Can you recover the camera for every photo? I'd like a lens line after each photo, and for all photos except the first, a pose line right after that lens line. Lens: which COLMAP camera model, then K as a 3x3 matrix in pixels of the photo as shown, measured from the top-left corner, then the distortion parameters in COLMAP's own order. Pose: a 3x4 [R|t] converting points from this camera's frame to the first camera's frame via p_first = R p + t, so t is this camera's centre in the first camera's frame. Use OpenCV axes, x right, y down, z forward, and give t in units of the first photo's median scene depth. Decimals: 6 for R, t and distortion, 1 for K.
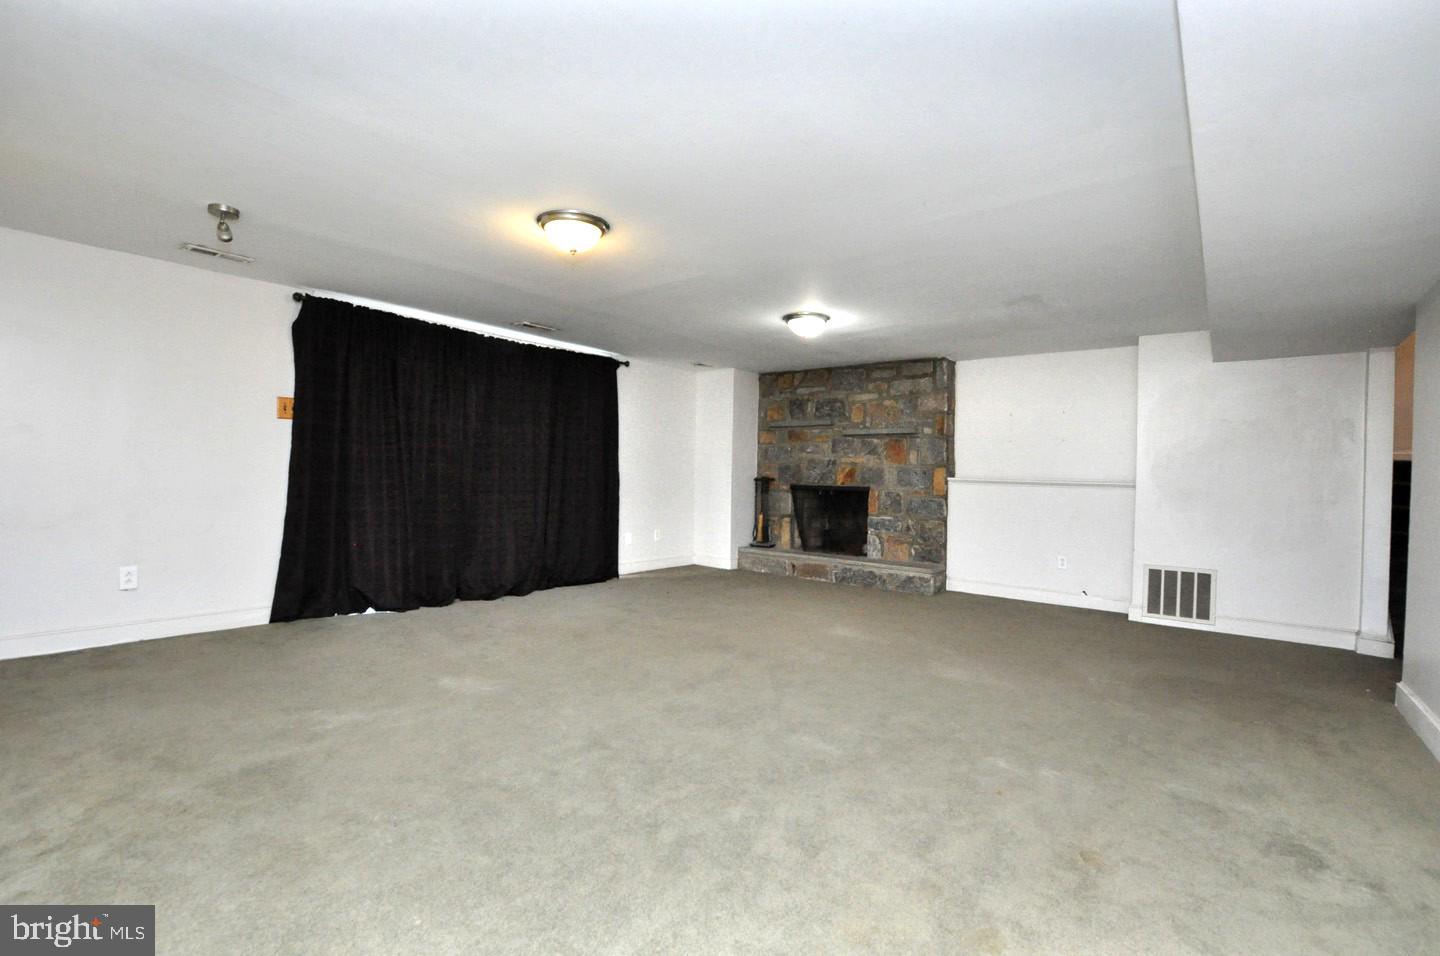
lens RADIAL K [[630.2, 0, 720.0], [0, 630.2, 478.0], [0, 0, 1]] dist [-0.032577, 0.003870]
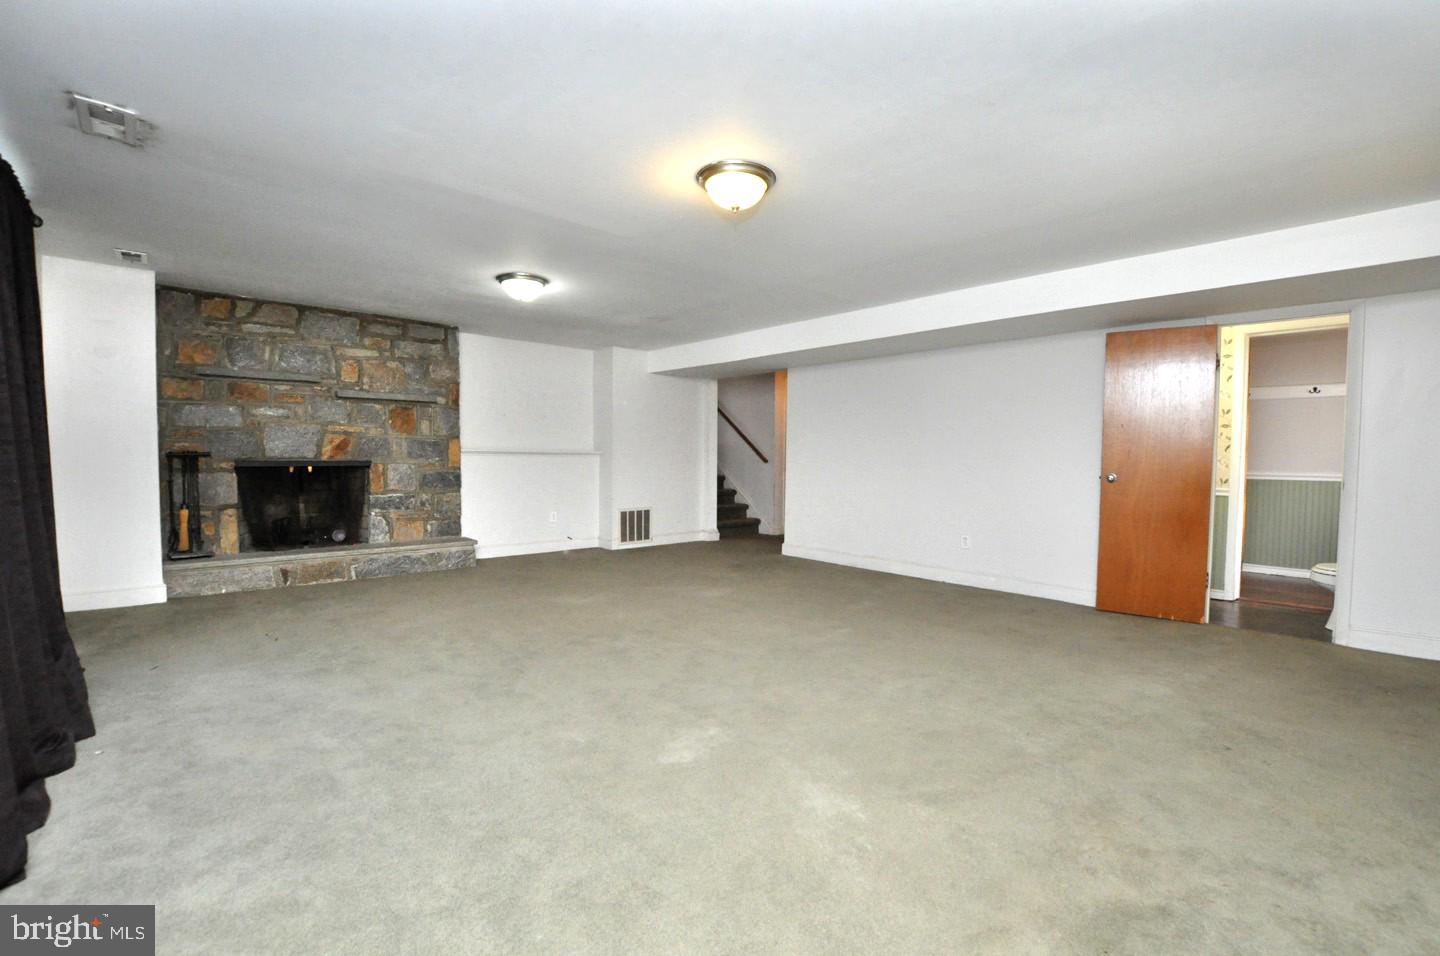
lens RADIAL K [[630.2, 0, 720.0], [0, 630.2, 478.0], [0, 0, 1]] dist [-0.032577, 0.003870]
pose [[0.169376, -0.057439, 0.983876, -0.523192], [-0.001372, 0.998285, 0.058517, -0.012762], [-0.985550, -0.011261, 0.169007, 0.398799]]
